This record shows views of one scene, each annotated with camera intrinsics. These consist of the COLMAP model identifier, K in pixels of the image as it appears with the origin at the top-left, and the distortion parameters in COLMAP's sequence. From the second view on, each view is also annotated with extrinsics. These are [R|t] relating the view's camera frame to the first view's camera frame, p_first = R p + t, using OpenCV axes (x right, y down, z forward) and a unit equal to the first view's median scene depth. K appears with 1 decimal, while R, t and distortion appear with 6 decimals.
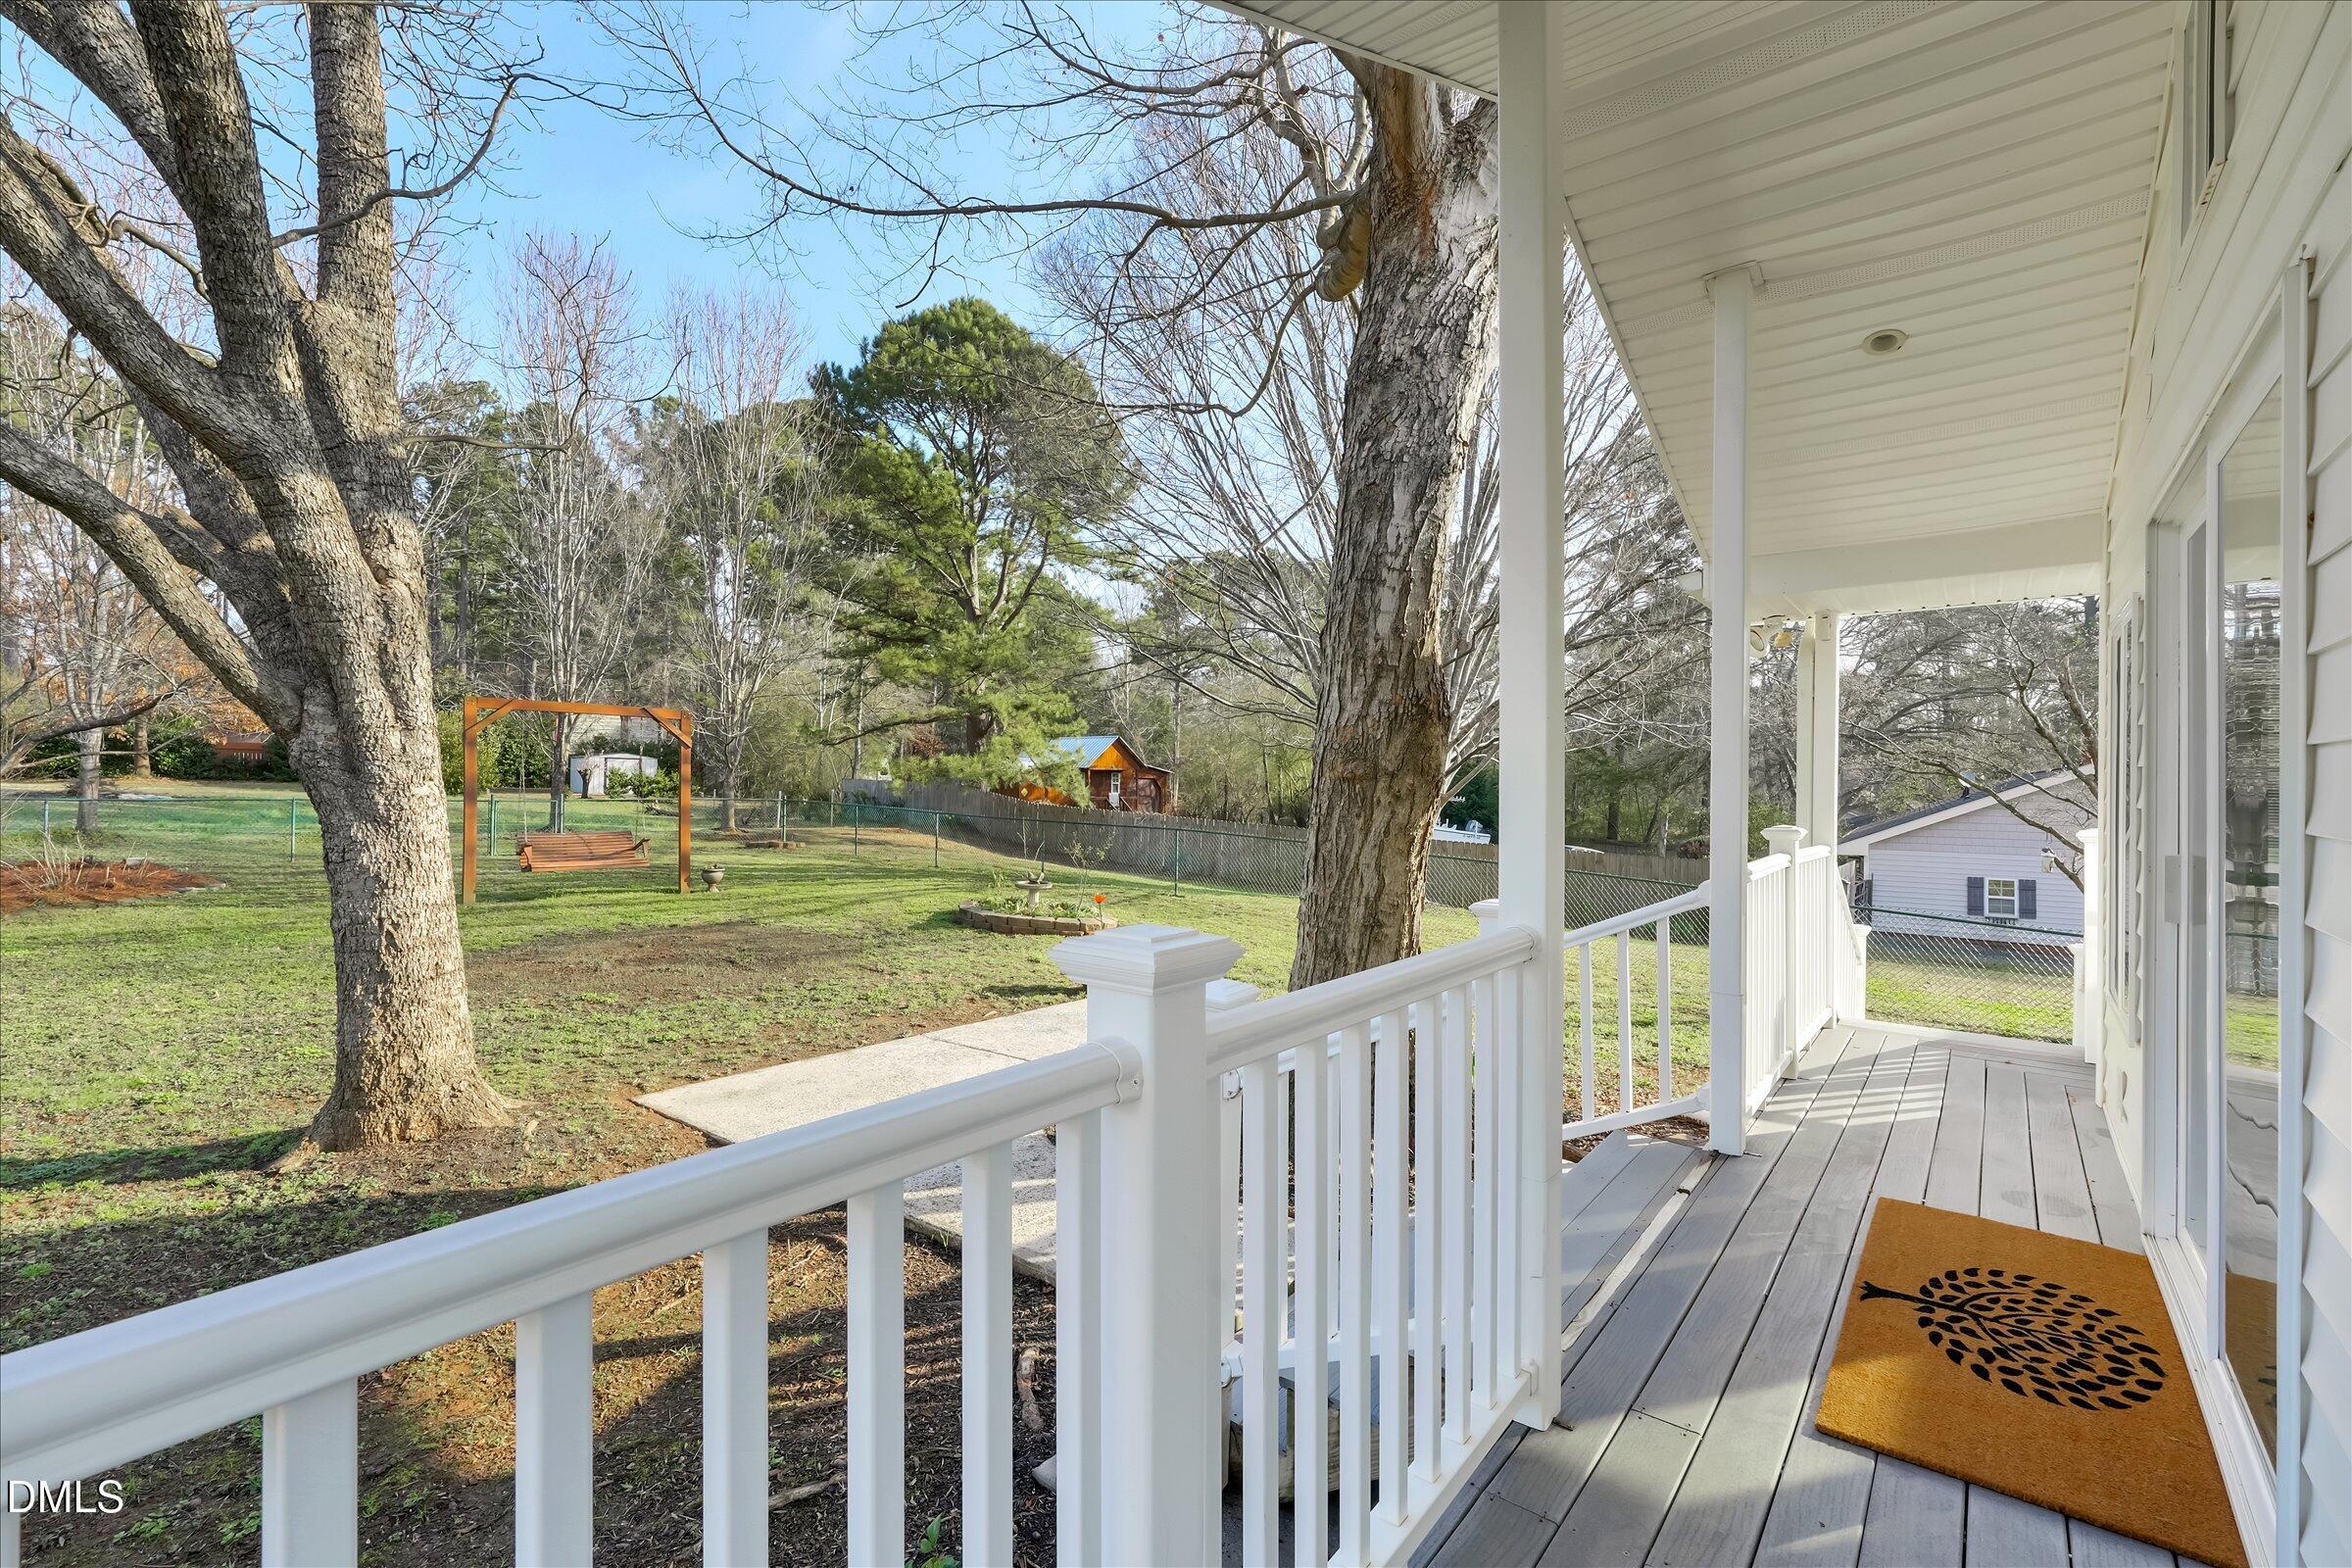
lens RADIAL K [[1042.2, 0, 1130.2], [0, 1042.2, 765.0], [0, 0, 1]] dist [-0.002437, 0.000269]
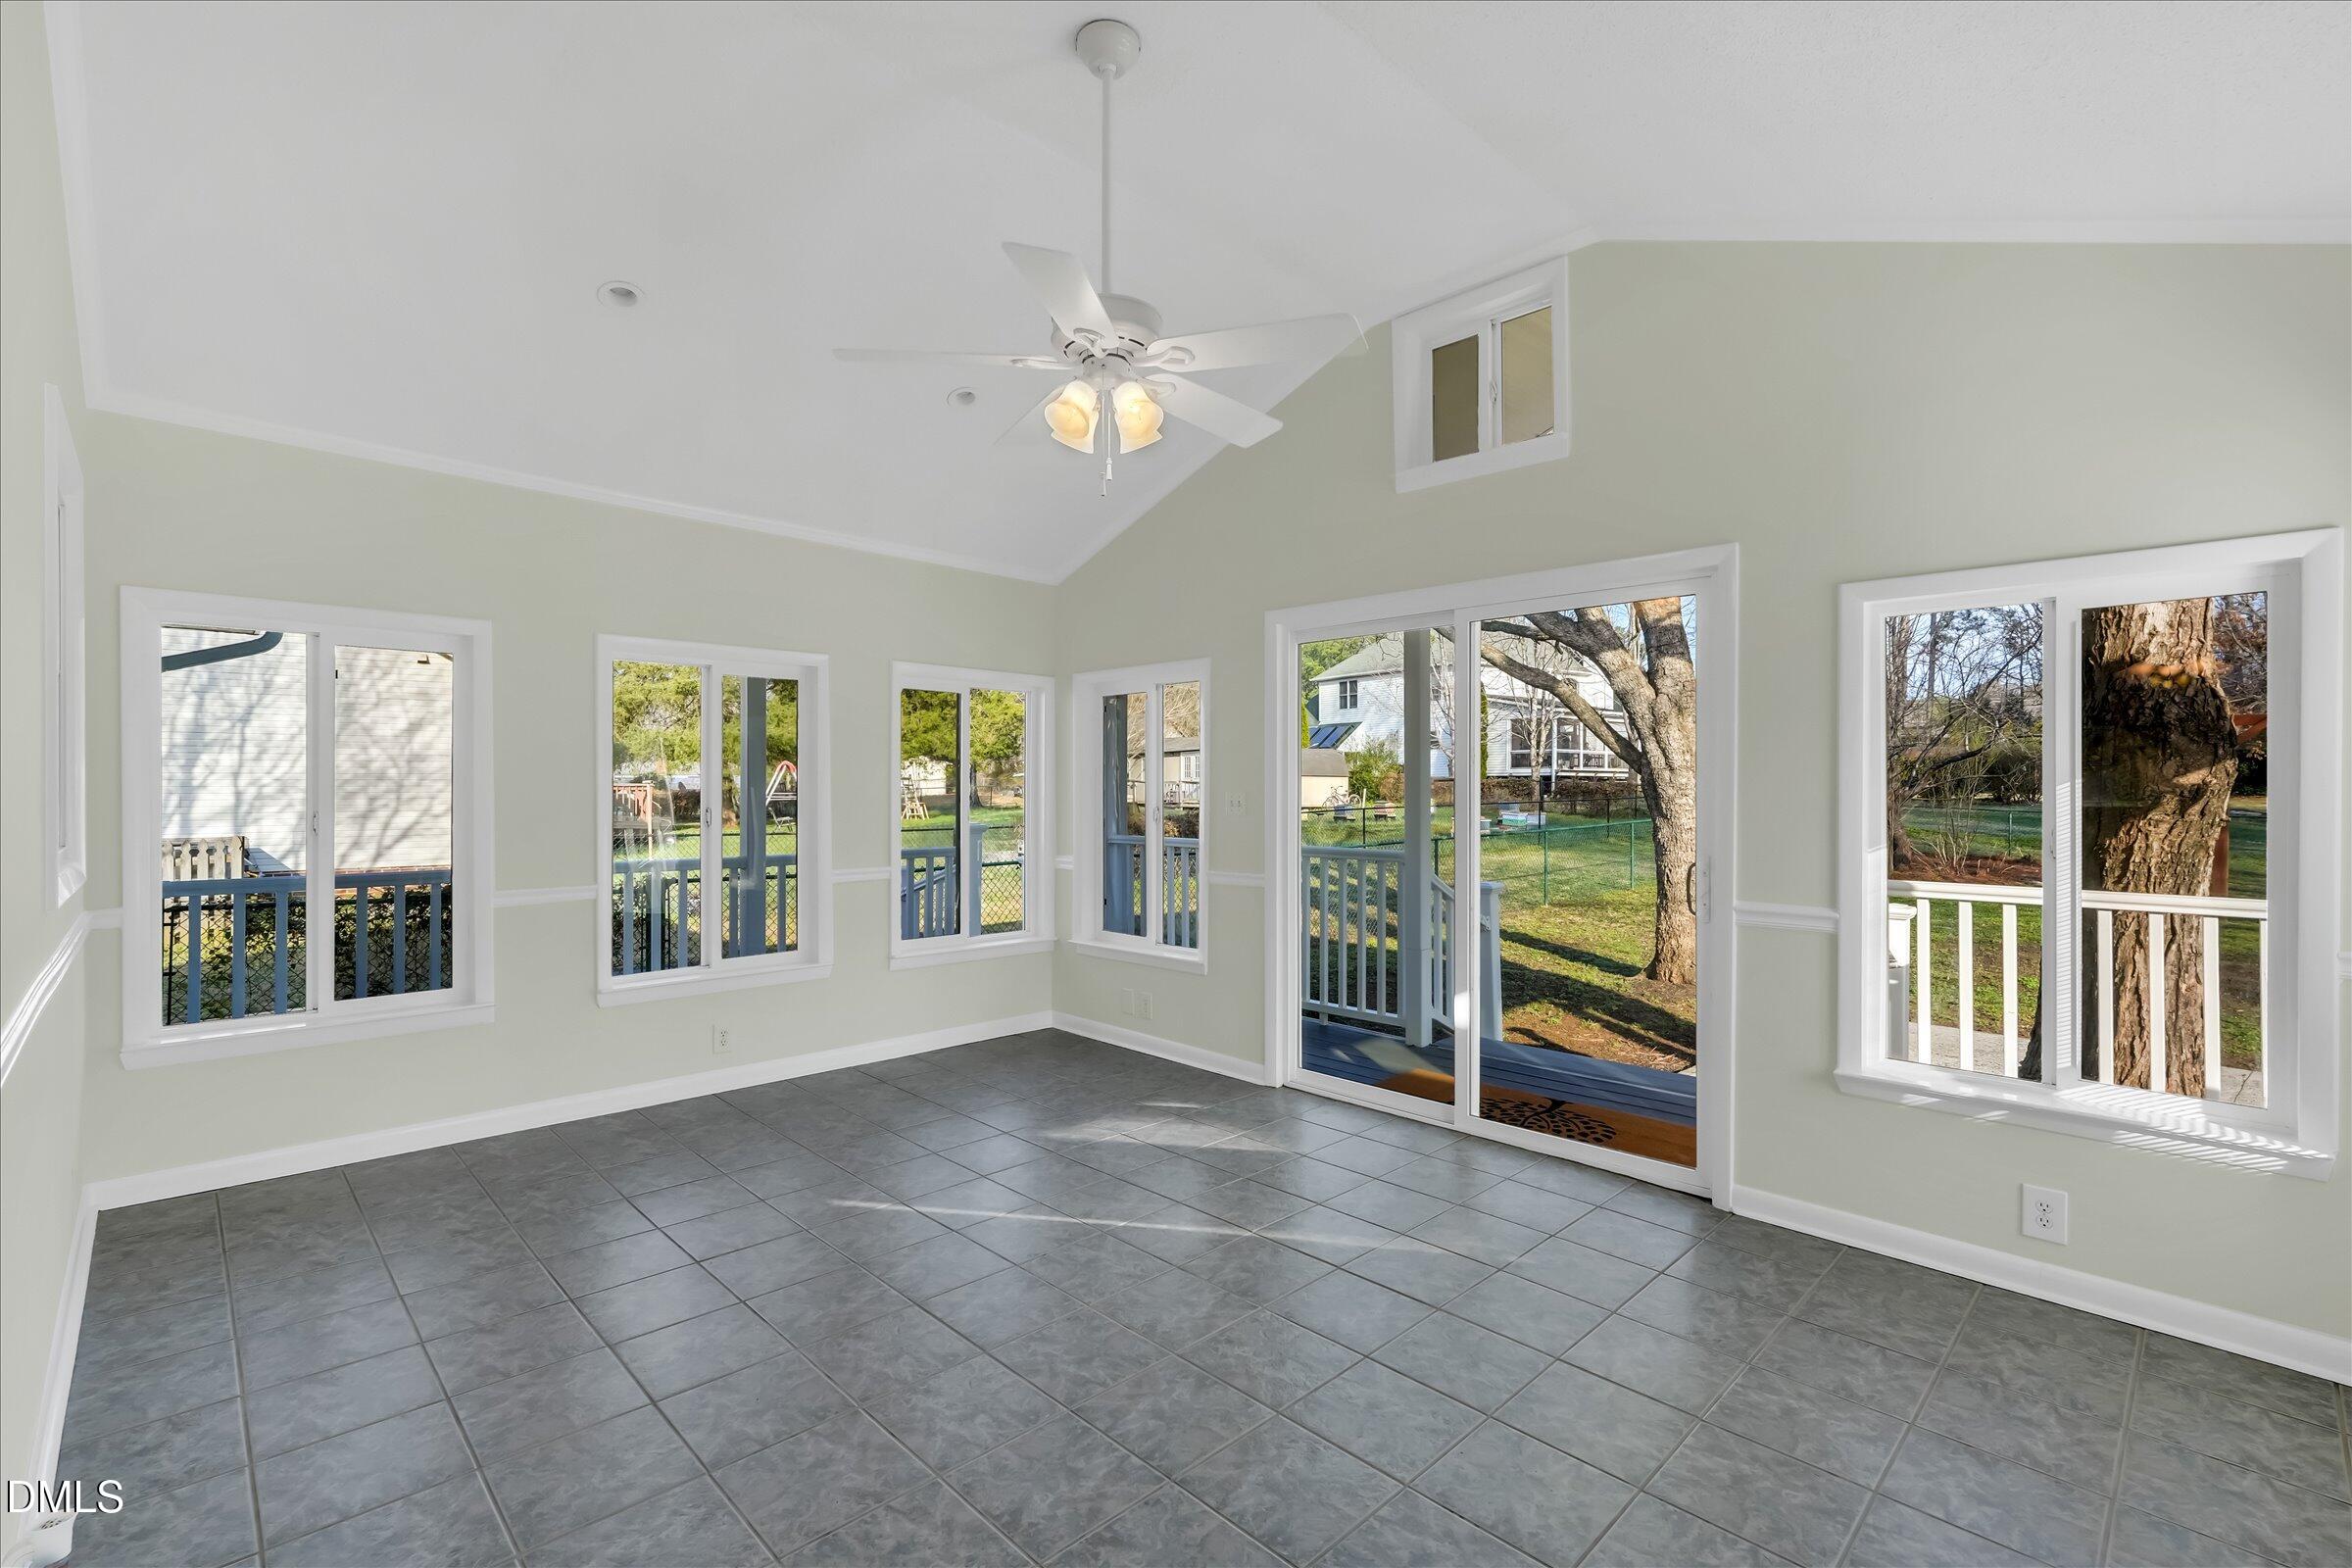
lens RADIAL K [[1066.3, 0, 1176.0], [0, 1066.3, 784.0], [0, 0, 1]] dist [0.014828, 0.000156]
pose [[-0.120070, -0.007441, -0.992738, 0.464727], [0.010844, 0.999902, -0.008807, -0.000092], [0.992706, -0.011822, -0.119977, 0.110321]]
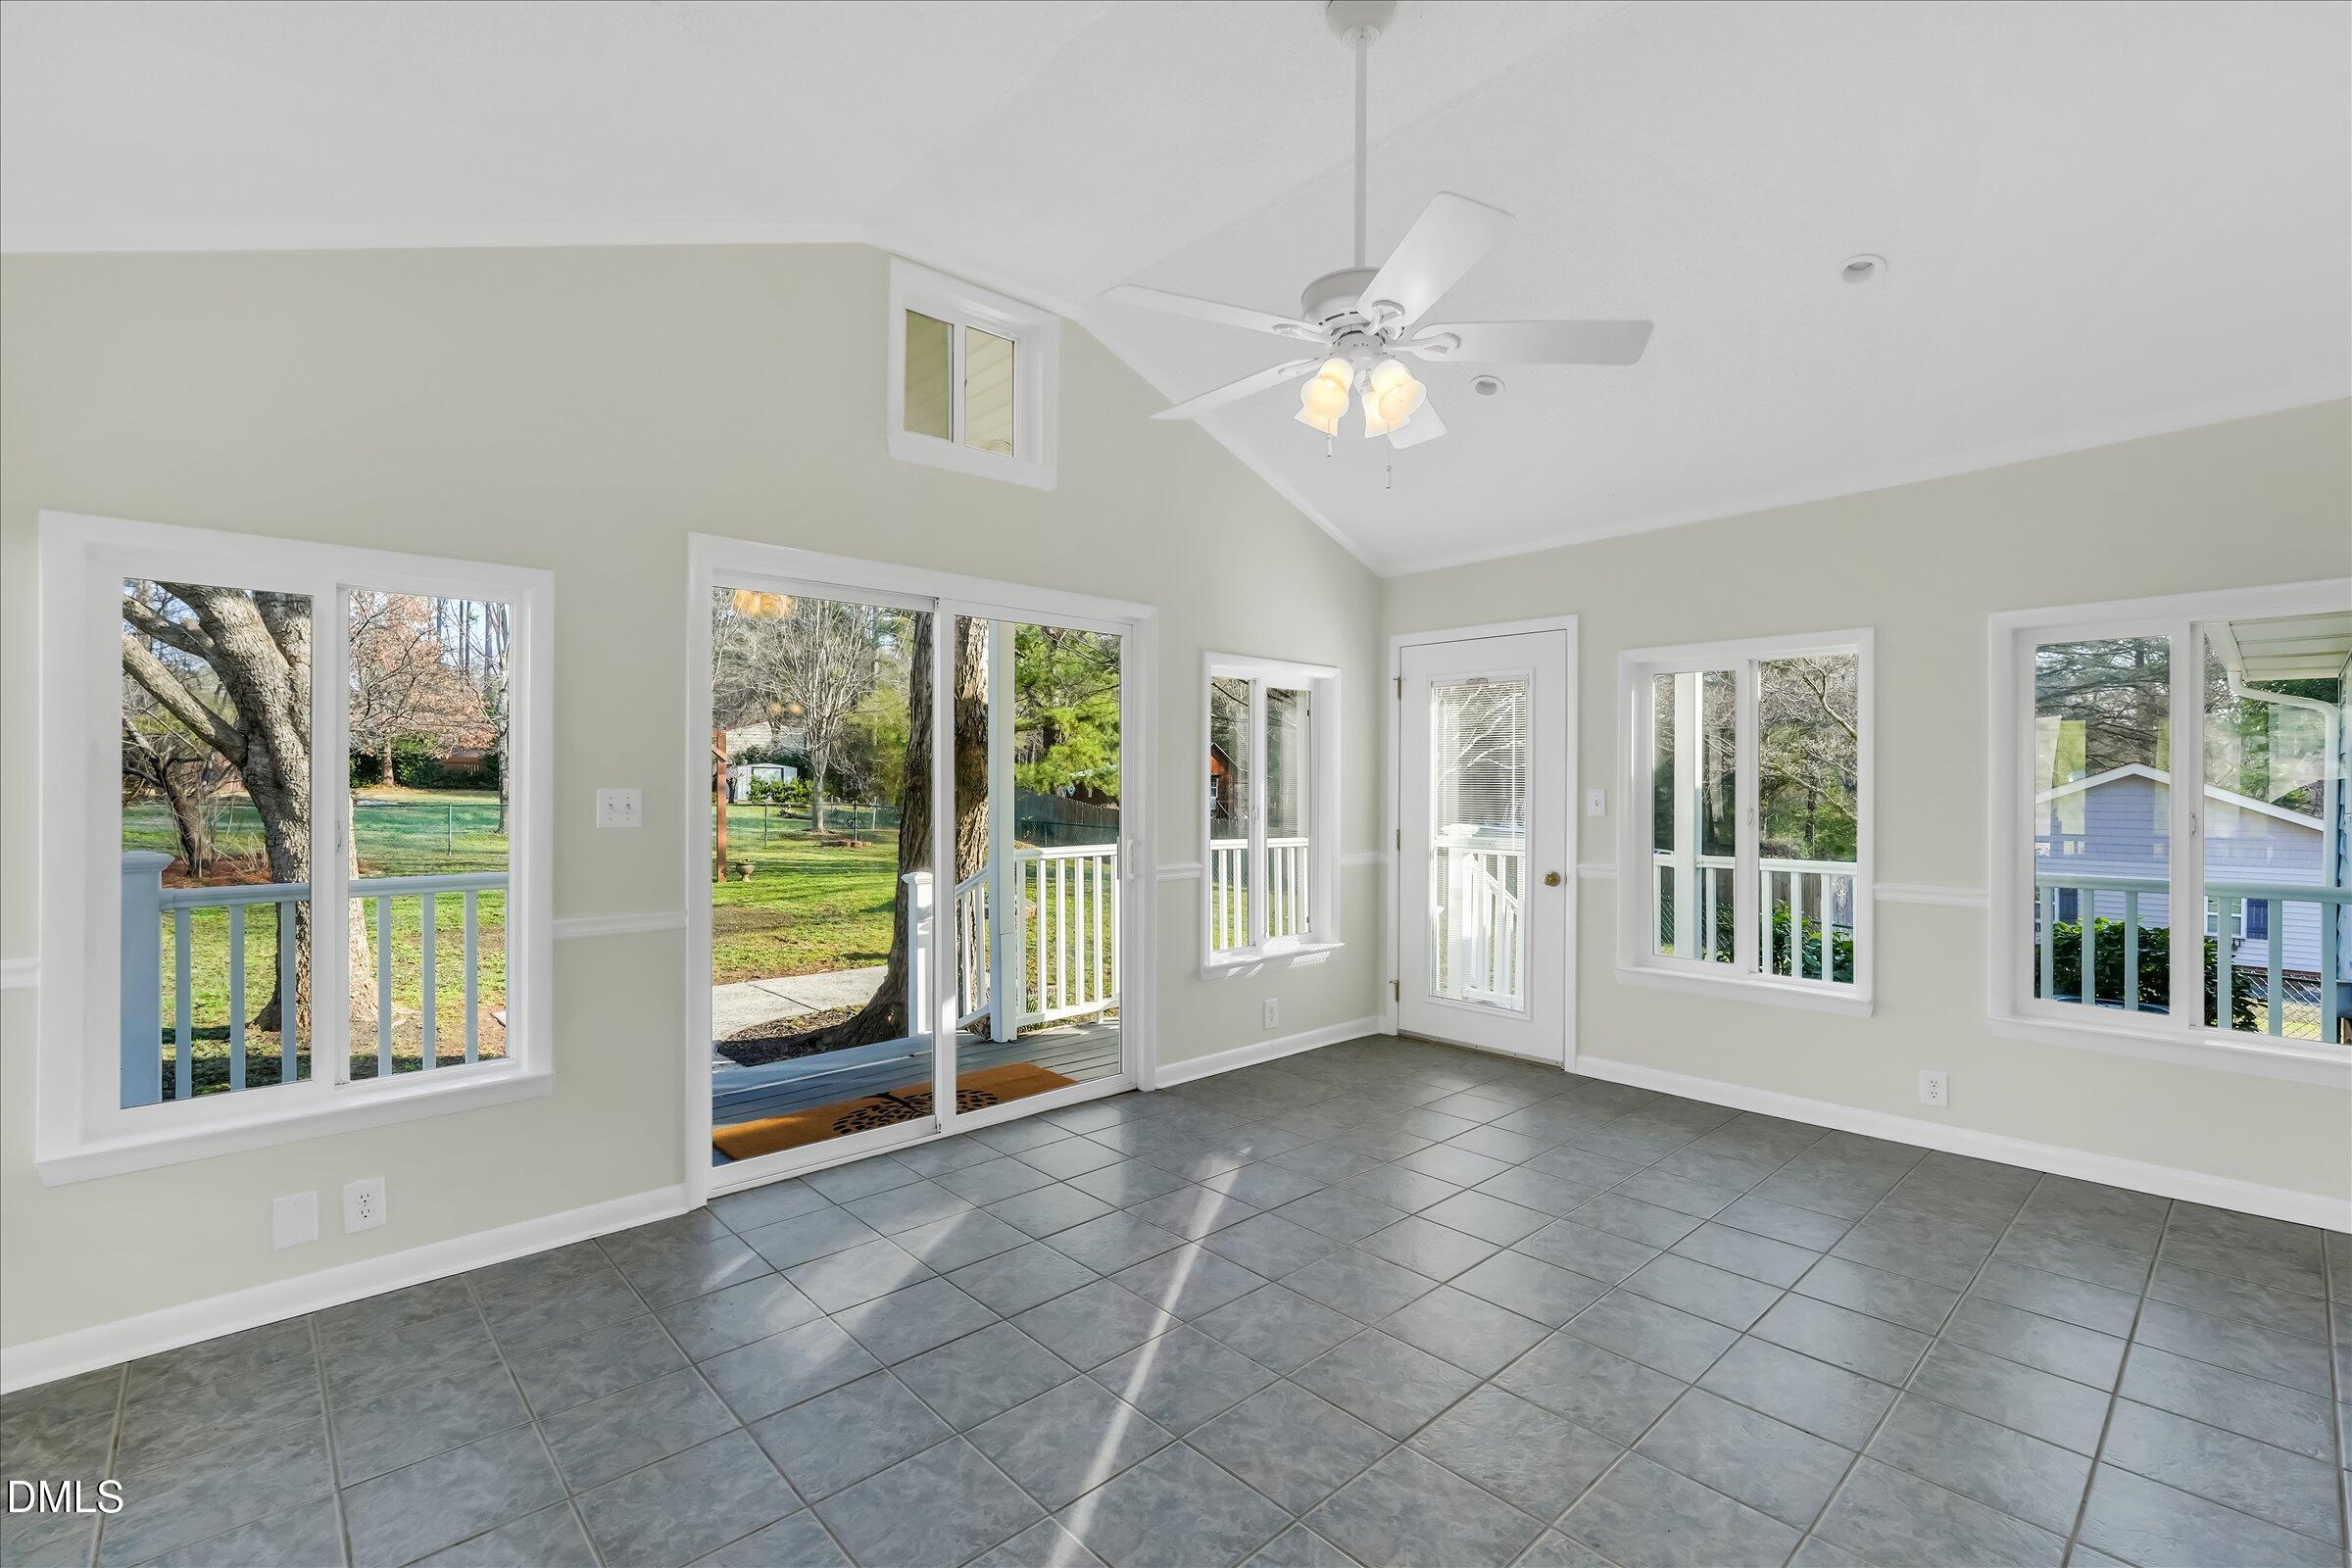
lens RADIAL K [[1043.2, 0, 1176.0], [0, 1043.2, 784.0], [0, 0, 1]] dist [-0.006740, 0.000252]
pose [[0.989209, -0.004308, -0.146451, 0.266418], [0.006428, 0.999881, 0.014005, -0.004066], [0.146373, -0.014795, 0.989119, -0.111446]]
